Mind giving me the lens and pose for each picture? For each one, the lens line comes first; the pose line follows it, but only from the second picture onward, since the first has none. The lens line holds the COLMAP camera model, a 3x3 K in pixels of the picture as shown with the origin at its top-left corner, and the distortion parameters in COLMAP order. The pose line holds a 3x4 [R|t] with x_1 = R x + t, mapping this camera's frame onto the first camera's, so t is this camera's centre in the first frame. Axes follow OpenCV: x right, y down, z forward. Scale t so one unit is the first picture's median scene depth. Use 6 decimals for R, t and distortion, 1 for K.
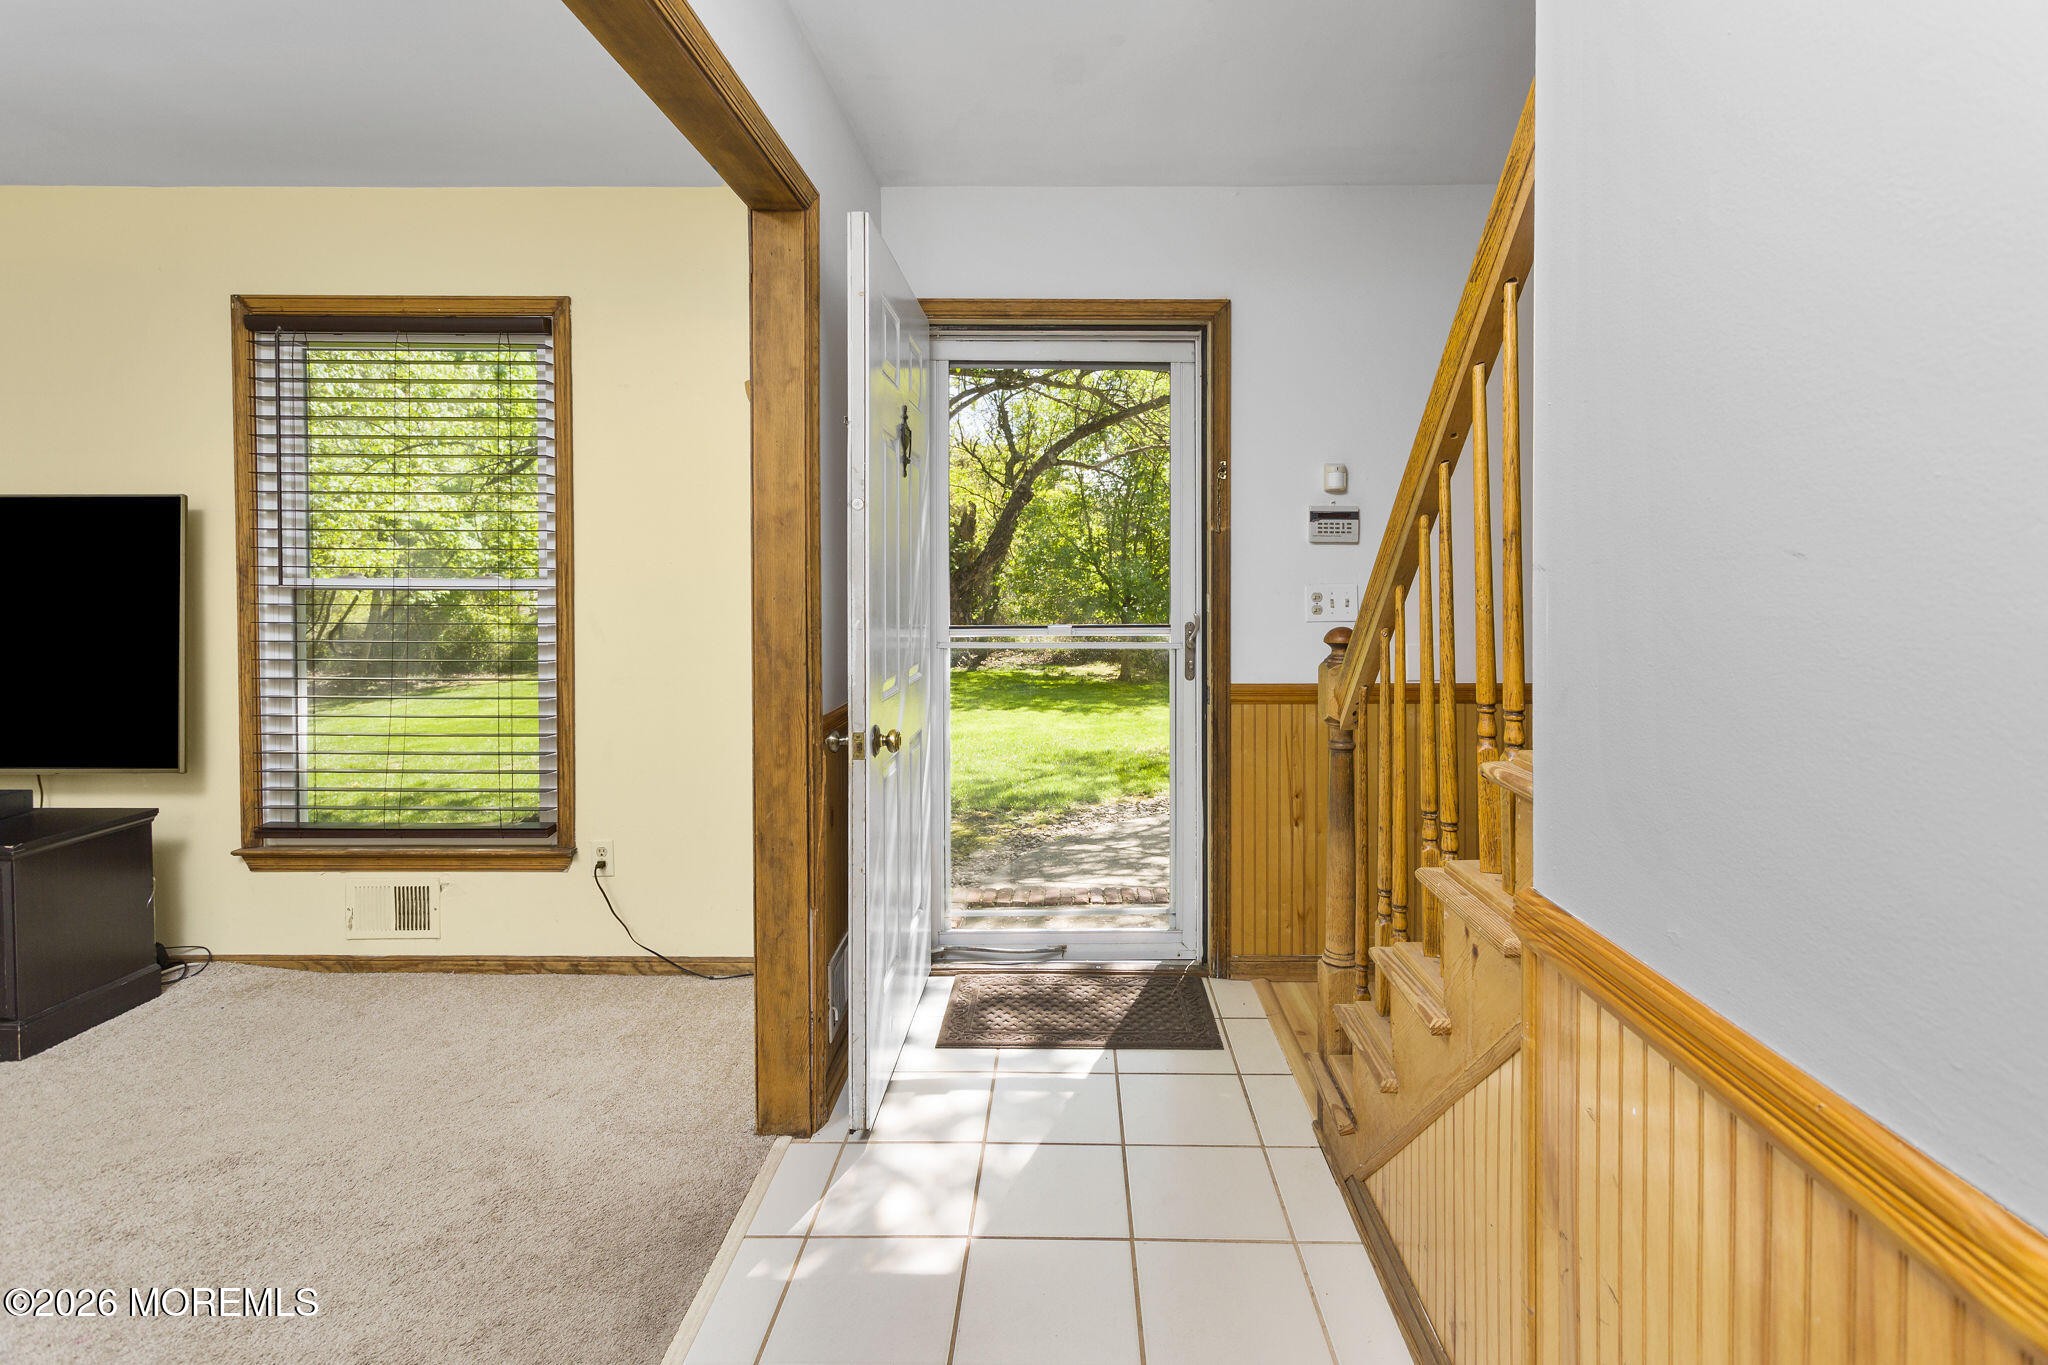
lens RADIAL K [[1013.3, 0, 1065.6], [0, 1013.3, 576.4], [0, 0, 1]] dist [0.001610, 0.000214]
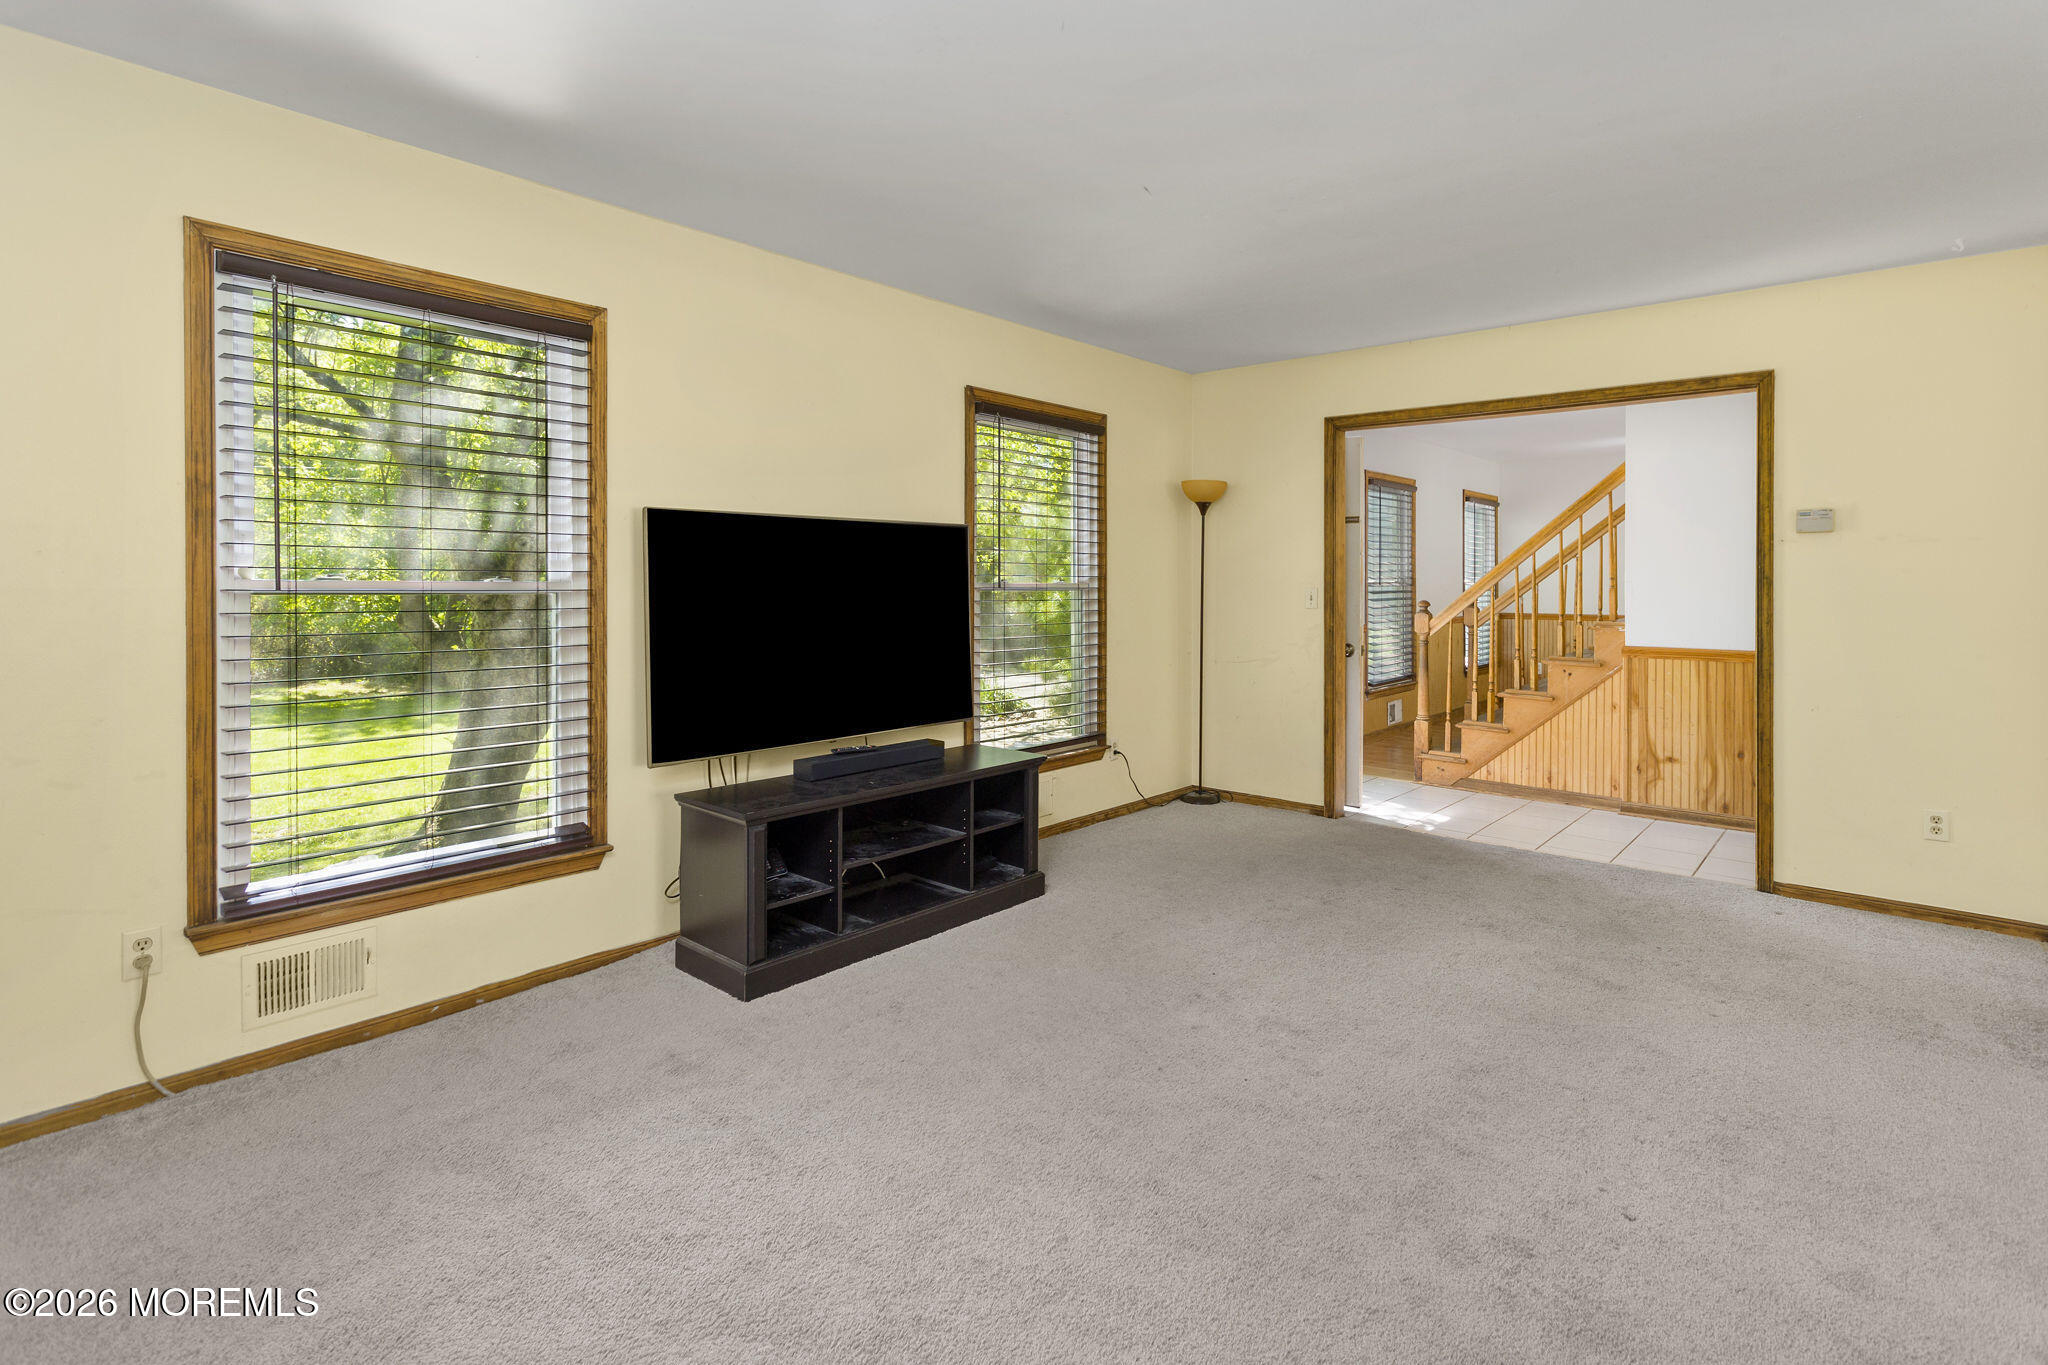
lens RADIAL K [[1013.3, 0, 1065.6], [0, 1013.3, 576.4], [0, 0, 1]] dist [0.001610, 0.000214]
pose [[0.649544, 0.002467, 0.760320, -1.799618], [-0.002970, 0.999995, -0.000708, -0.007495], [-0.760319, -0.001798, 0.649548, -0.030855]]
